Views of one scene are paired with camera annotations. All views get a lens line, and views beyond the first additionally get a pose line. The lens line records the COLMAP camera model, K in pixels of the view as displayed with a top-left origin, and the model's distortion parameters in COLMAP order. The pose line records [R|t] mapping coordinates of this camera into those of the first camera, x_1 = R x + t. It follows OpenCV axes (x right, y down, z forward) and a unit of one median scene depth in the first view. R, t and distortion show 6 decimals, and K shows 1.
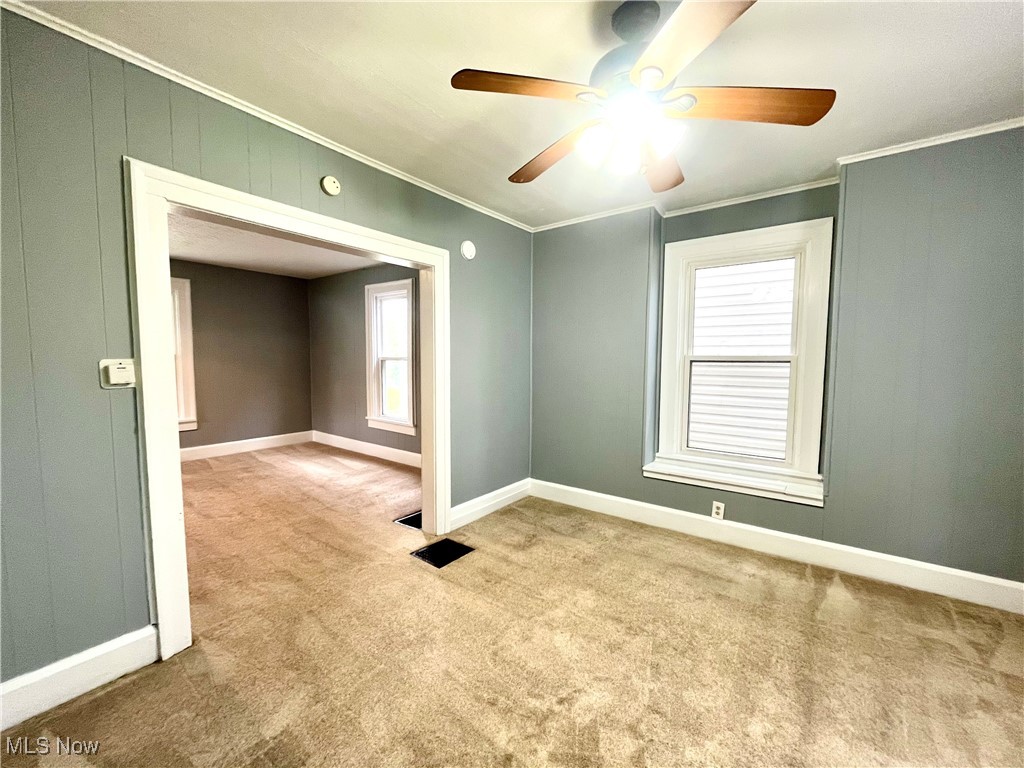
lens RADIAL K [[412.2, 0, 519.5], [0, 412.2, 386.9], [0, 0, 1]] dist [0.002573, 0.000249]
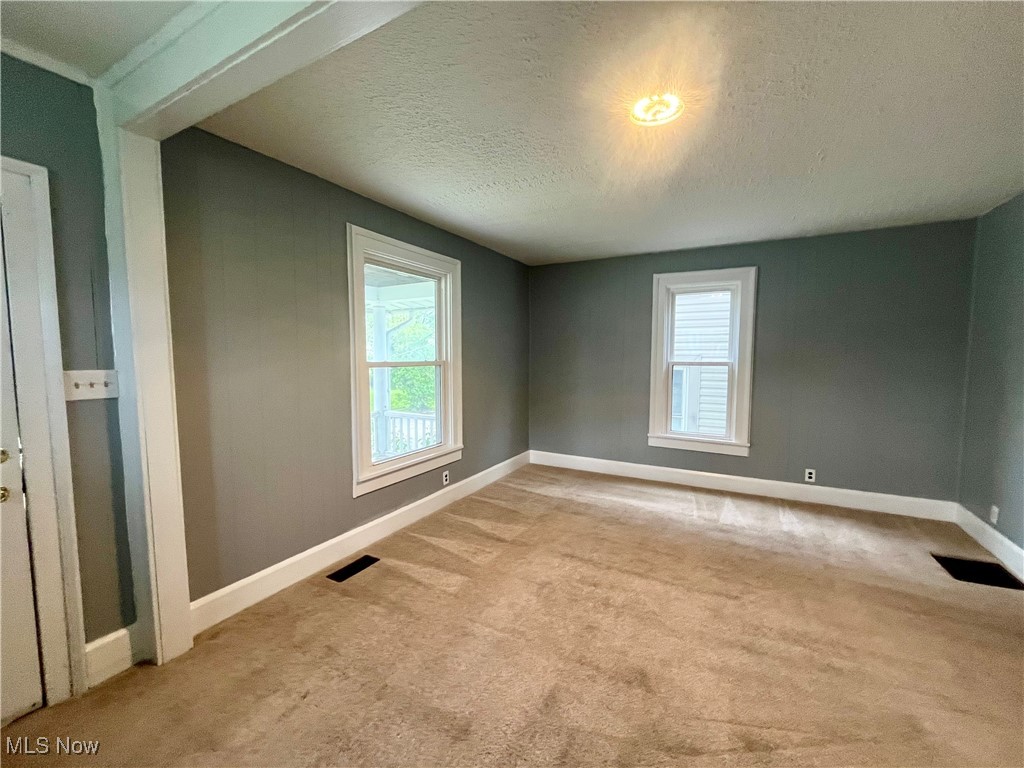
lens RADIAL K [[412.2, 0, 519.5], [0, 412.2, 386.9], [0, 0, 1]] dist [0.002573, 0.000249]
pose [[0.985852, -0.018177, 0.166632, -0.813126], [0.015311, 0.999712, 0.018466, -0.043374], [-0.166920, -0.015653, 0.985846, 0.242525]]
